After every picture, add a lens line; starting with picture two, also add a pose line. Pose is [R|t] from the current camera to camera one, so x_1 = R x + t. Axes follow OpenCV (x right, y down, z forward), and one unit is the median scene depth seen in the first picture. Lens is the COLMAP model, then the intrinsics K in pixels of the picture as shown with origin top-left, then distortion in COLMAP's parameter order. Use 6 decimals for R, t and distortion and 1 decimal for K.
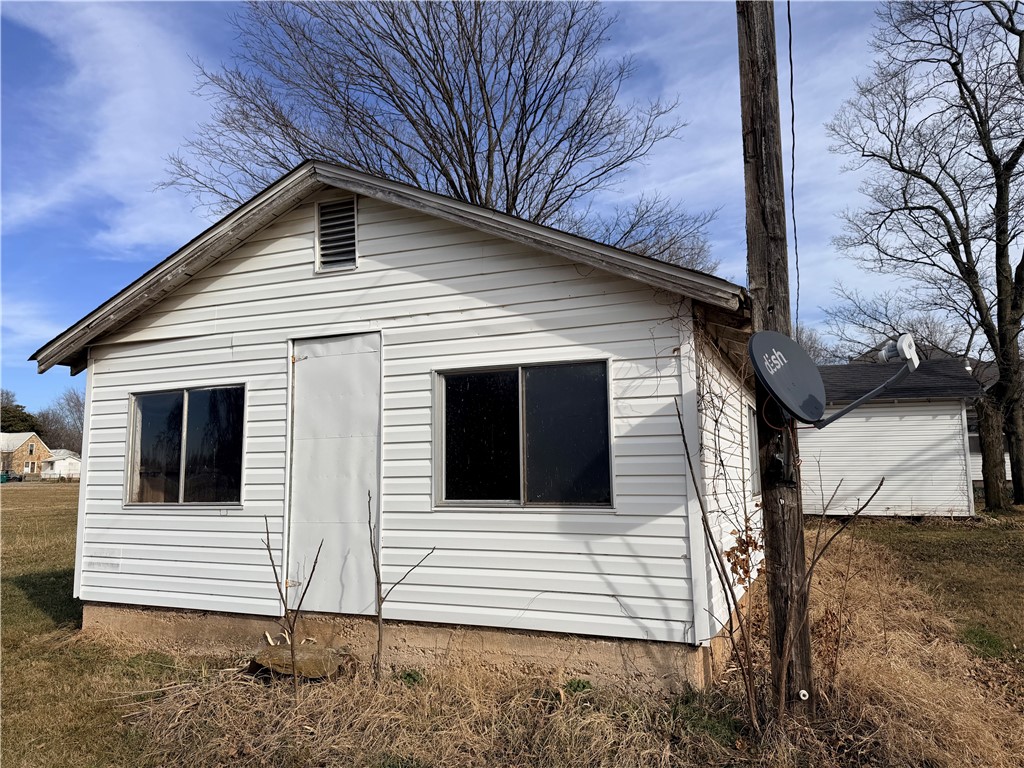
lens RADIAL K [[716.5, 0, 509.4], [0, 716.5, 386.2], [0, 0, 1]] dist [0.023375, -0.008510]
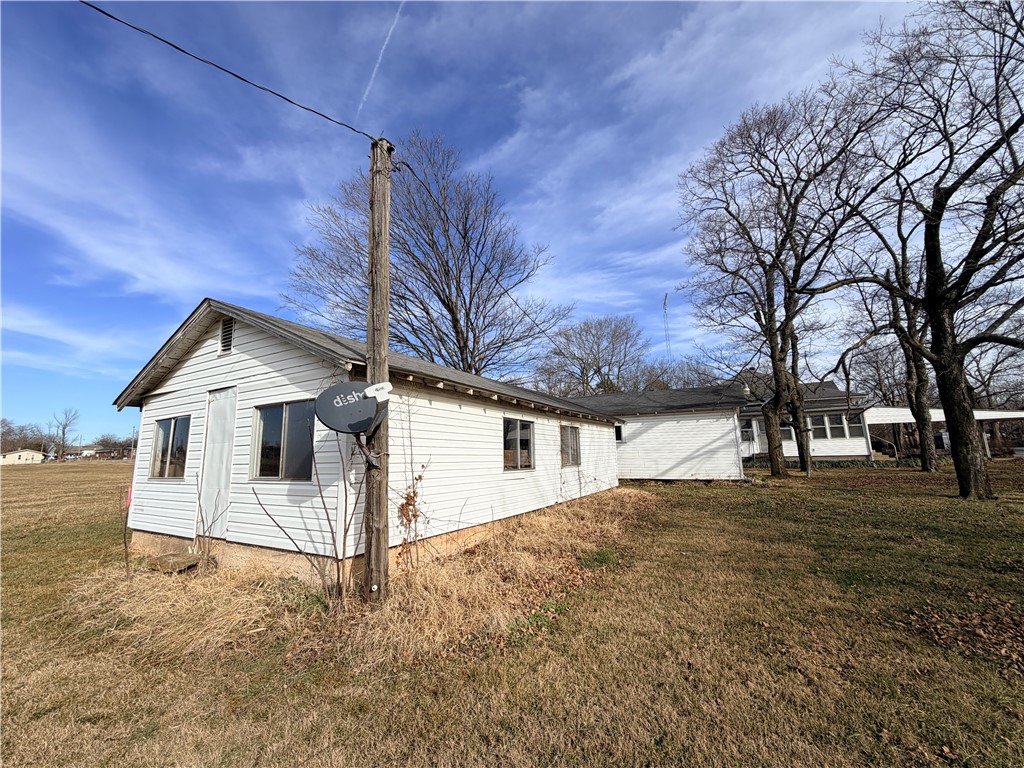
lens RADIAL K [[410.6, 0, 510.0], [0, 410.6, 388.8], [0, 0, 1]] dist [0.001226, -0.001409]
pose [[0.993041, -0.030806, -0.113669, 0.607476], [0.026364, 0.998837, -0.040377, -0.006352], [0.114780, 0.037099, 0.992698, 0.011380]]
